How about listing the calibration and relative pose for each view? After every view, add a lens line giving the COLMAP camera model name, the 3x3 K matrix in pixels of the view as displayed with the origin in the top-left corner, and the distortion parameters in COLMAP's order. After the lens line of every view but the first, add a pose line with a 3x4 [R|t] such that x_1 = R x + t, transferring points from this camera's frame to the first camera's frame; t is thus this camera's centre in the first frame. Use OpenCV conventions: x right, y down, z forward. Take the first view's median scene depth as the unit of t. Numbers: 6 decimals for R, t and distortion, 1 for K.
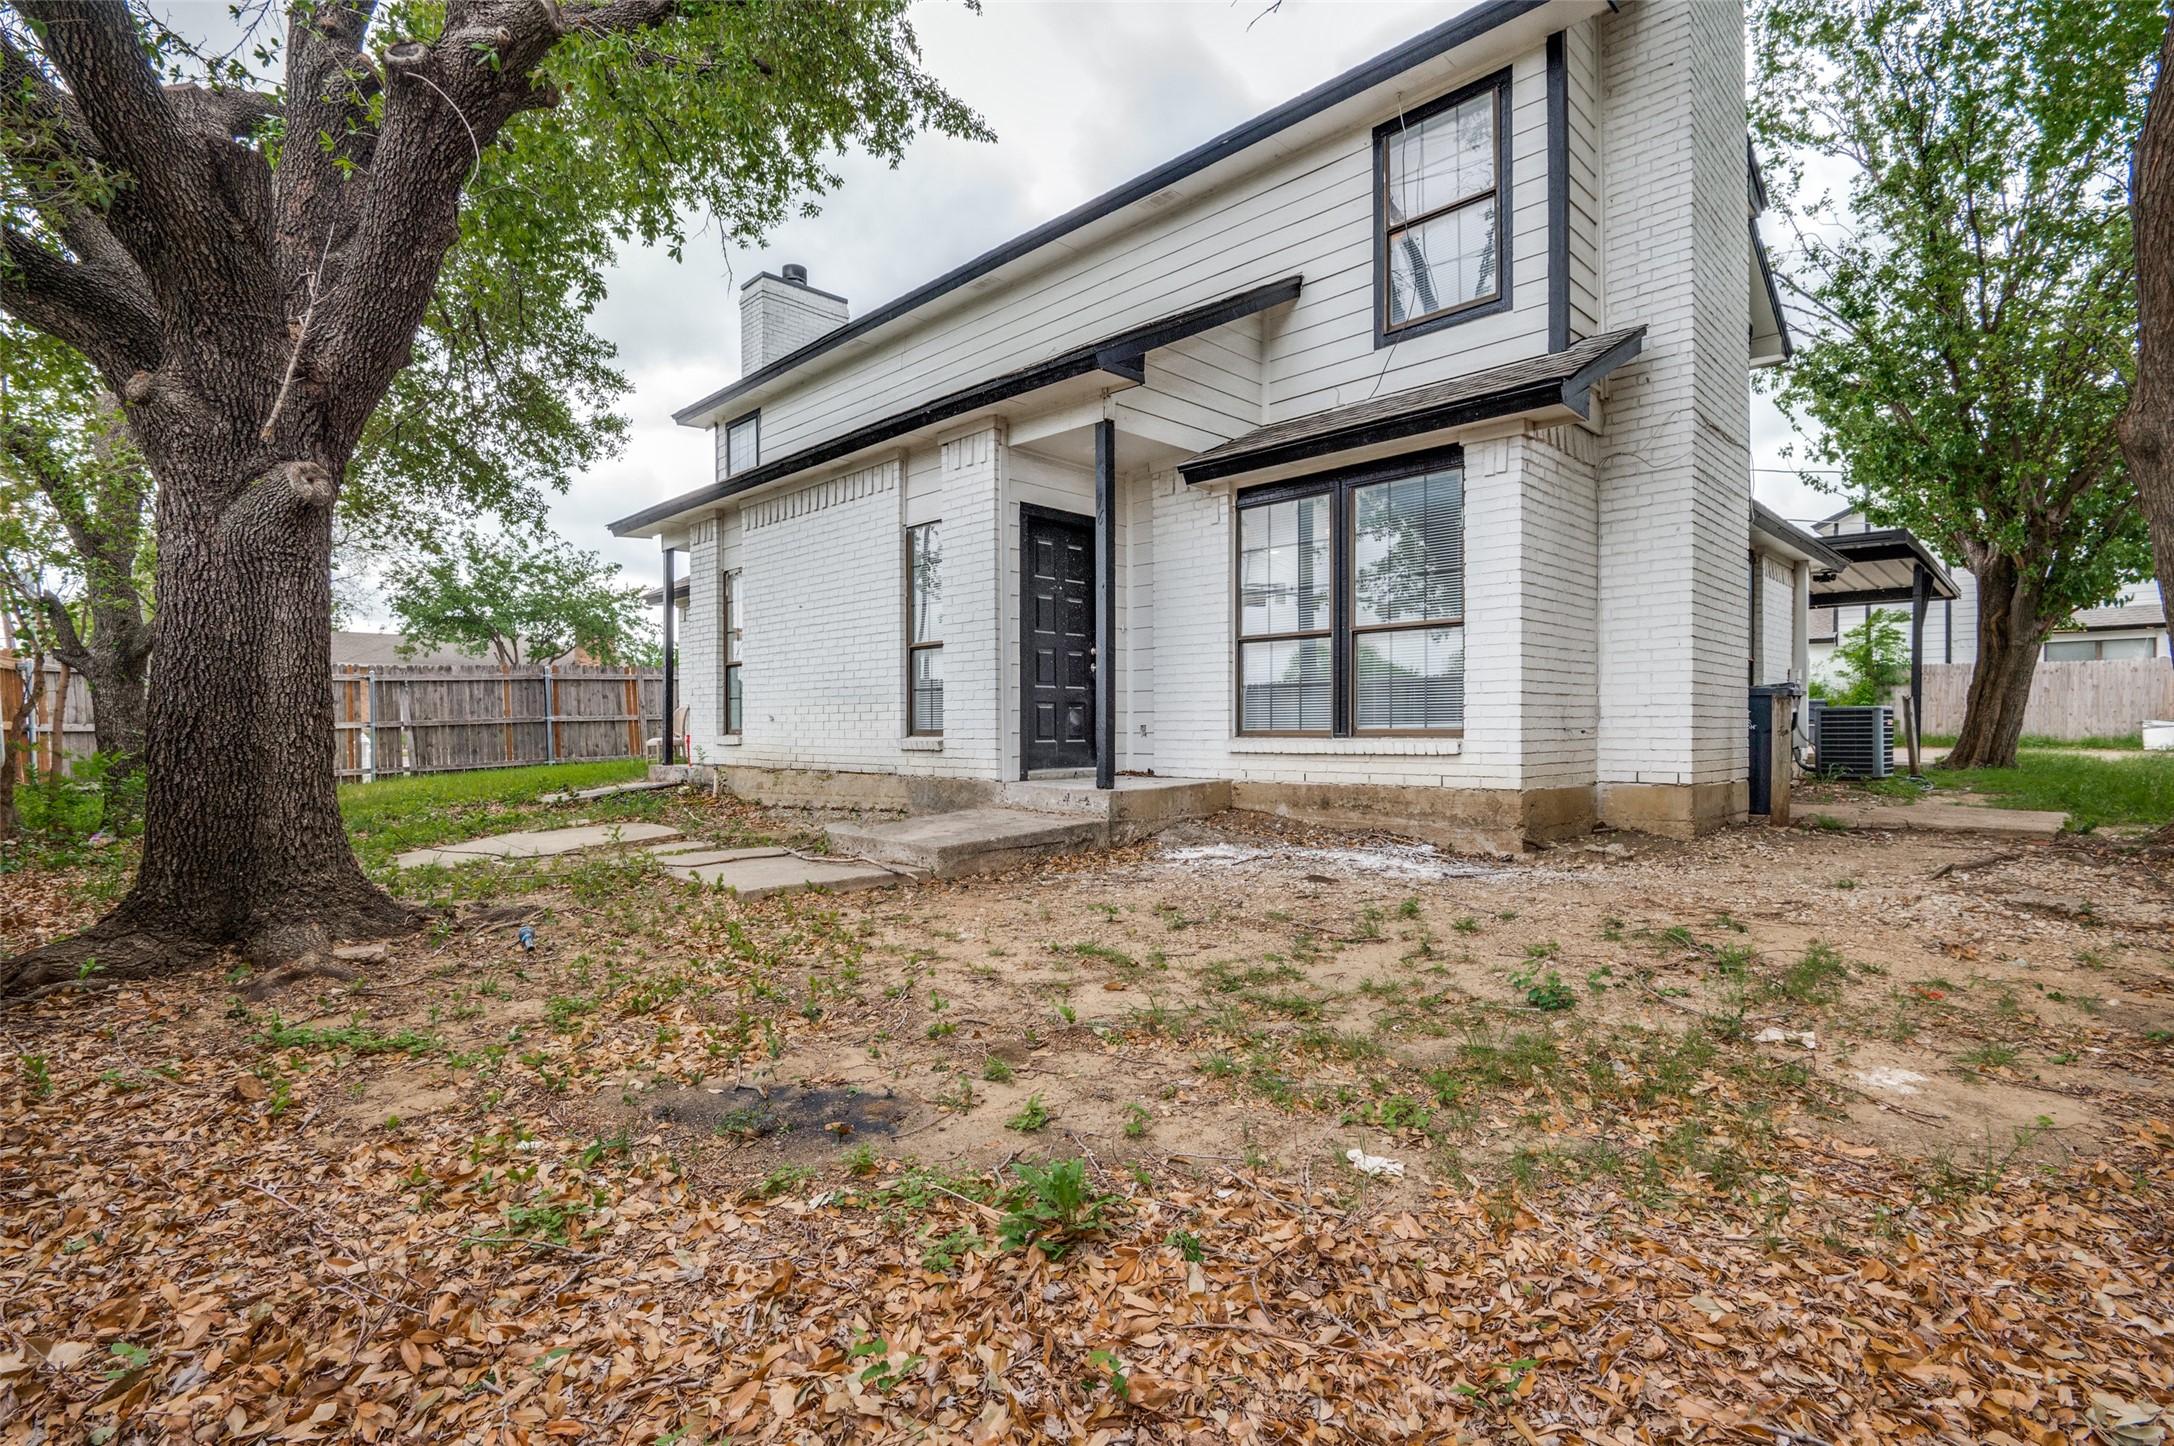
lens RADIAL K [[1025.3, 0, 1087.0], [0, 1025.3, 723.0], [0, 0, 1]] dist [-0.001147, -0.016680]
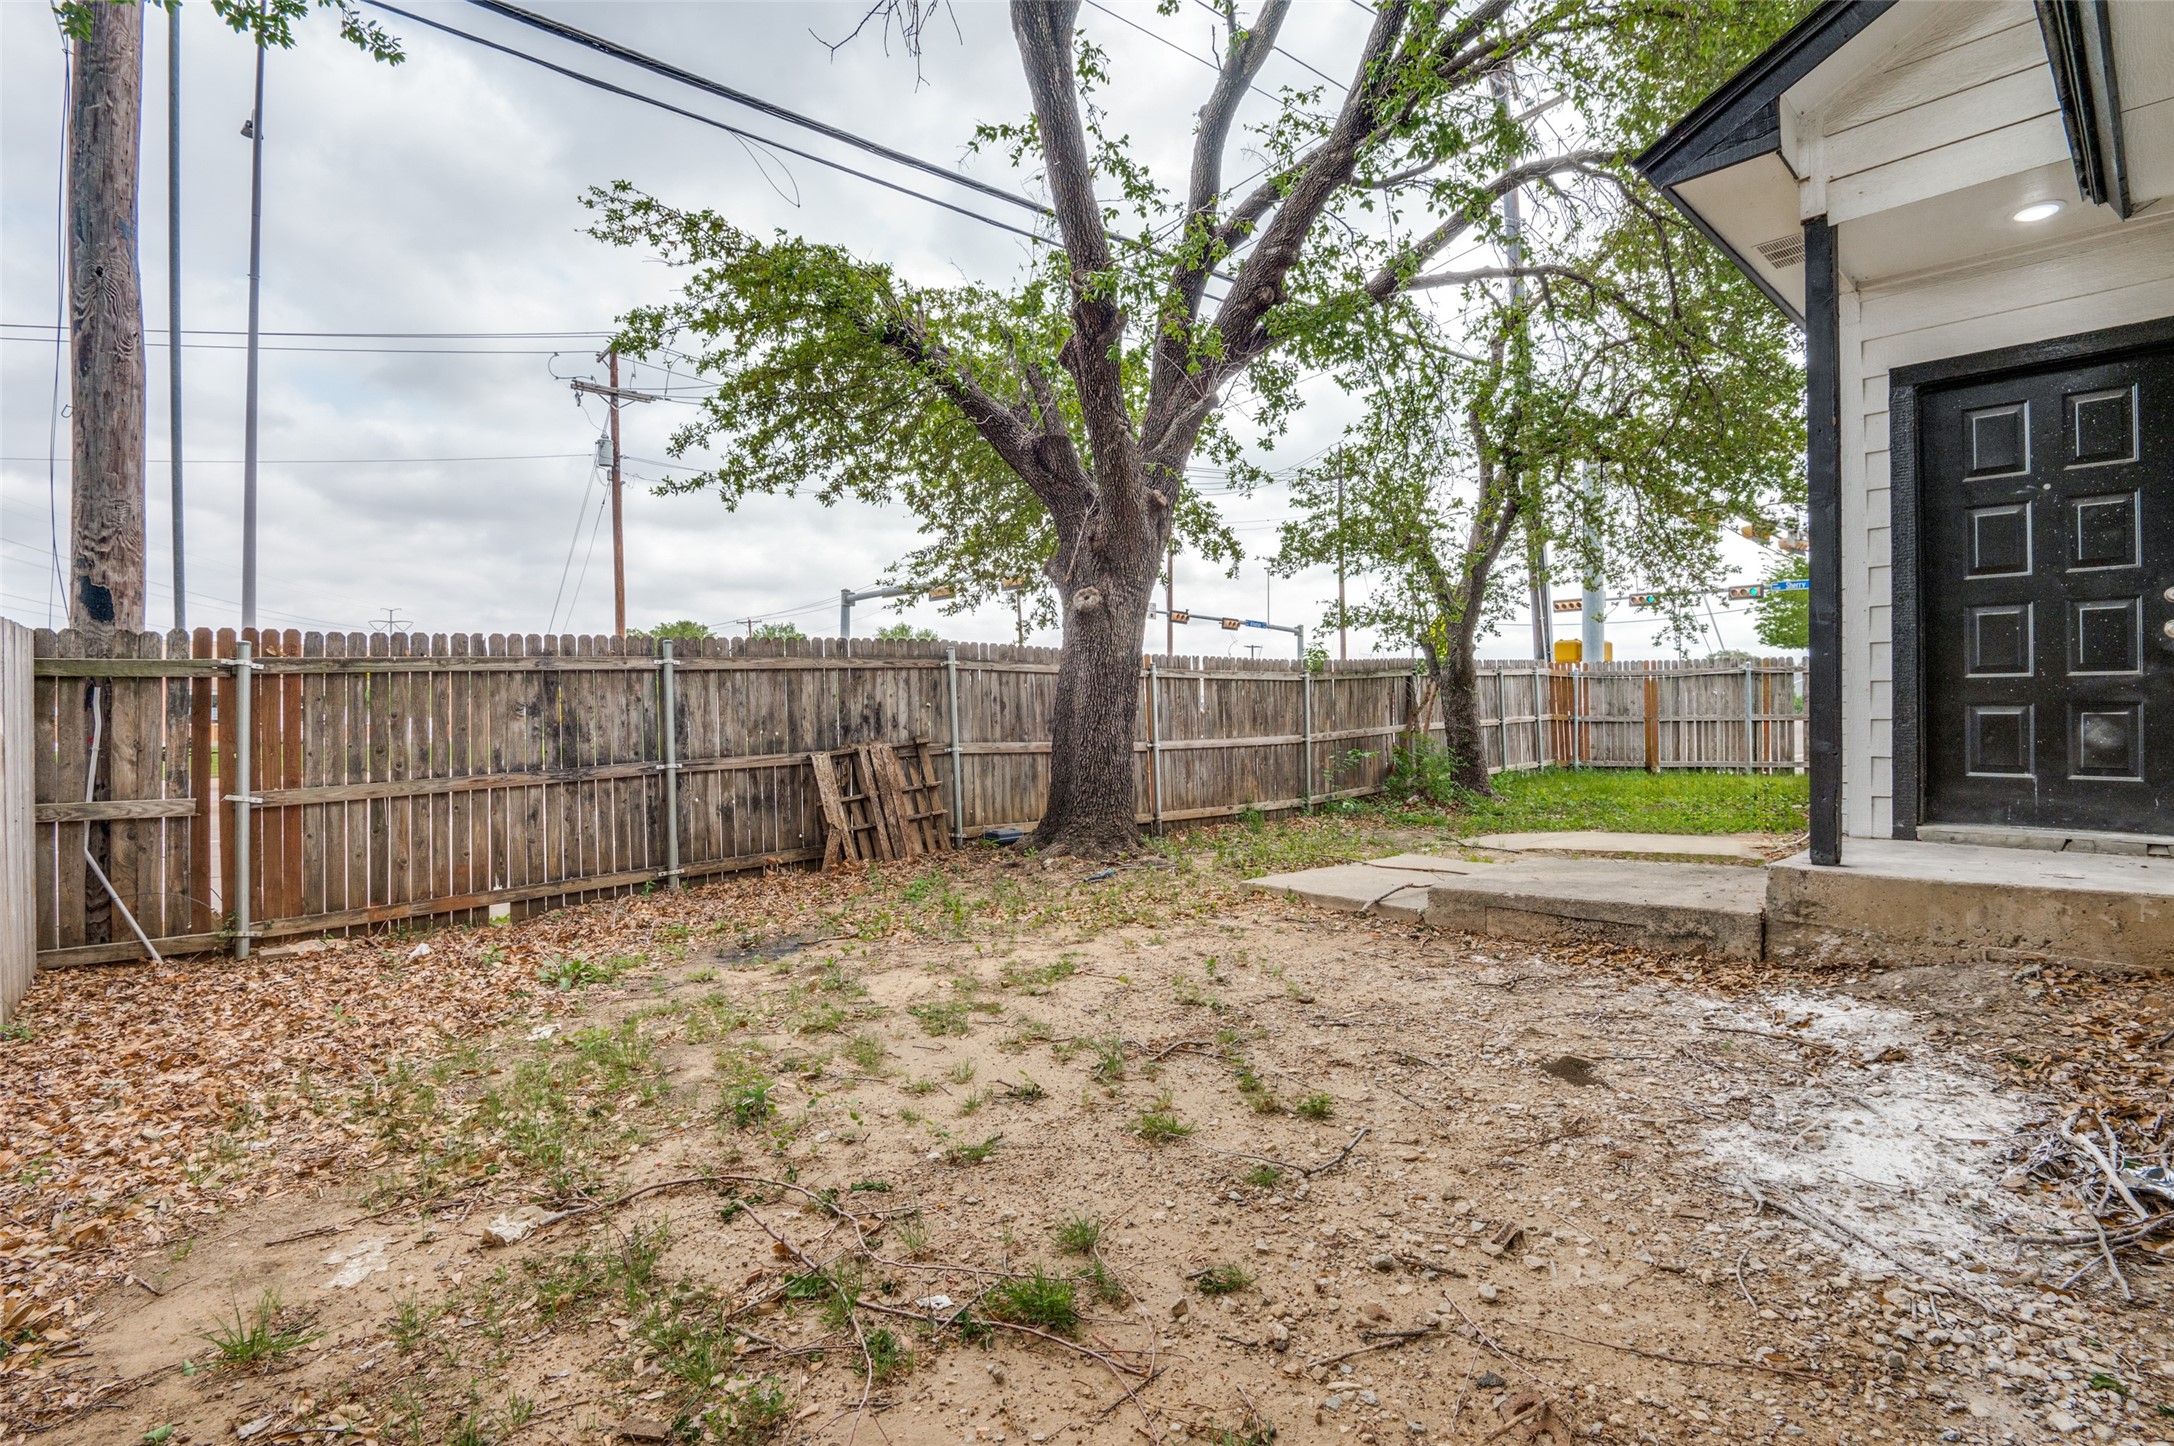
lens RADIAL K [[1025.3, 0, 1087.0], [0, 1025.3, 723.0], [0, 0, 1]] dist [-0.001147, -0.016680]
pose [[-0.048556, 0.014714, -0.998712, 0.721508], [0.009868, 0.999850, 0.014251, -0.030974], [0.998772, -0.009164, -0.048694, 0.754512]]
